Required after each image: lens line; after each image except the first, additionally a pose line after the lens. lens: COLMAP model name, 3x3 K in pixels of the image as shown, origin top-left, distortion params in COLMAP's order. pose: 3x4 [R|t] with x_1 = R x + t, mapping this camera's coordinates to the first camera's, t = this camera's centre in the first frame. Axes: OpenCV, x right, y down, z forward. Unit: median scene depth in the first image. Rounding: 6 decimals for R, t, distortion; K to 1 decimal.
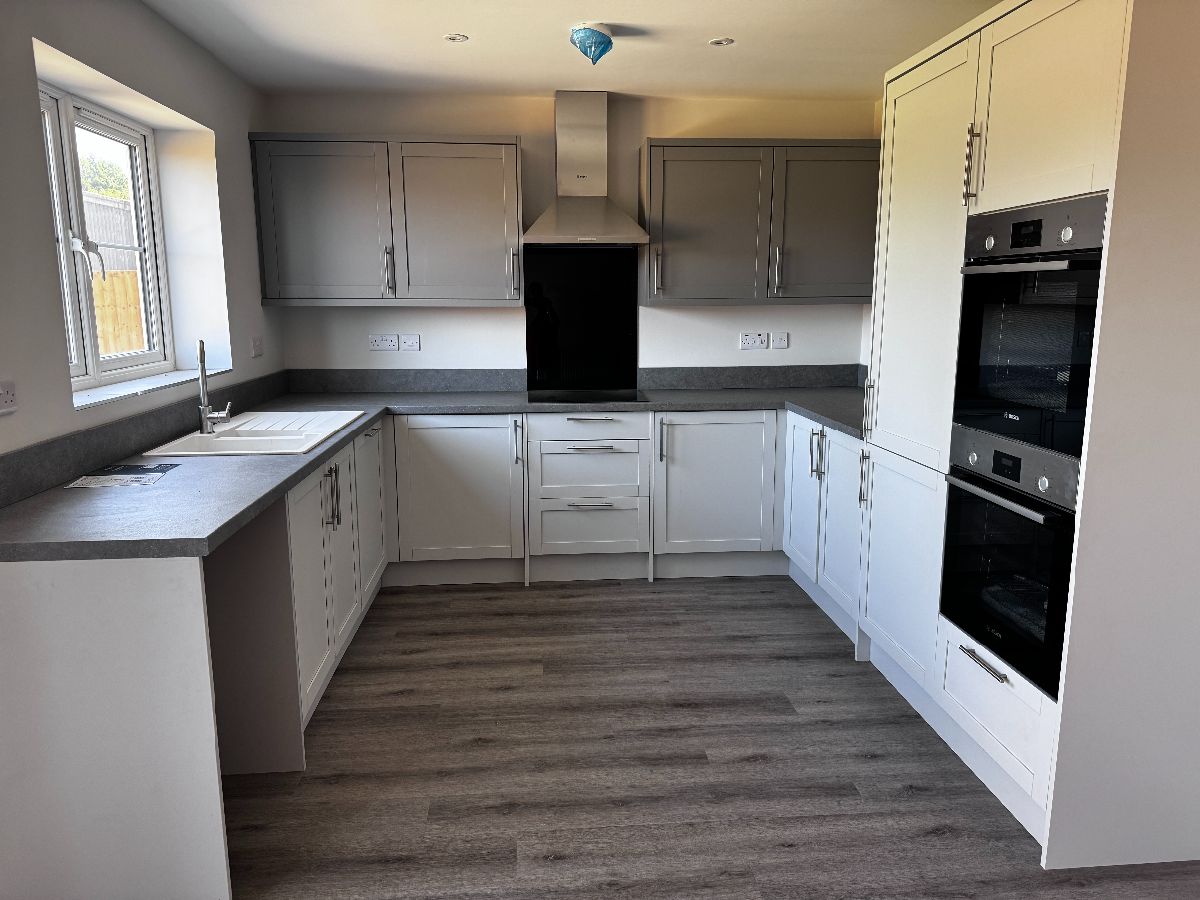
lens RADIAL K [[830.9, 0, 601.2], [0, 830.9, 455.1], [0, 0, 1]] dist [0.105071, -0.145350]
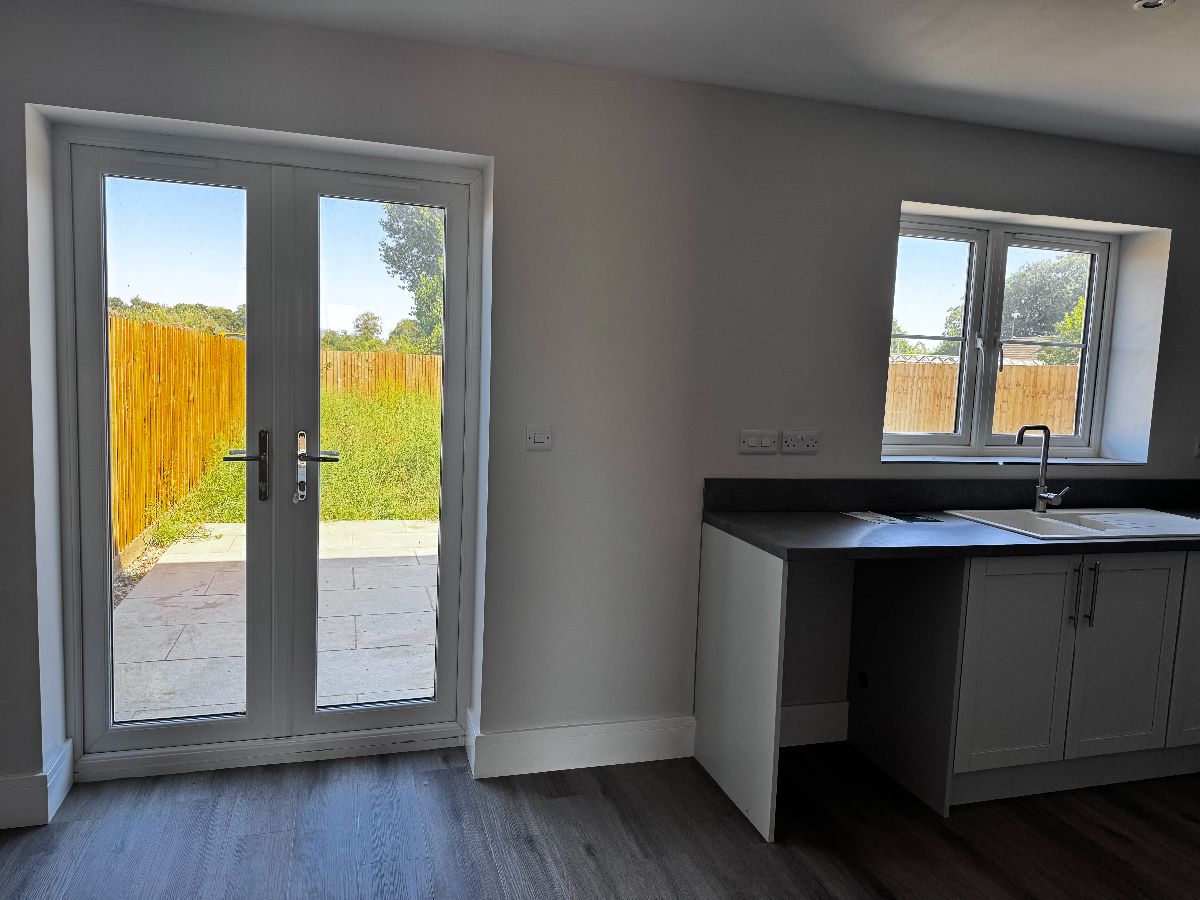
lens RADIAL K [[844.1, 0, 598.9], [0, 844.1, 449.7], [0, 0, 1]] dist [0.115332, -0.128181]
pose [[0.198107, 0.104561, -0.974588, 0.473065], [-0.215064, 0.974702, 0.060856, -0.047276], [0.956295, 0.197543, 0.215582, 0.196507]]
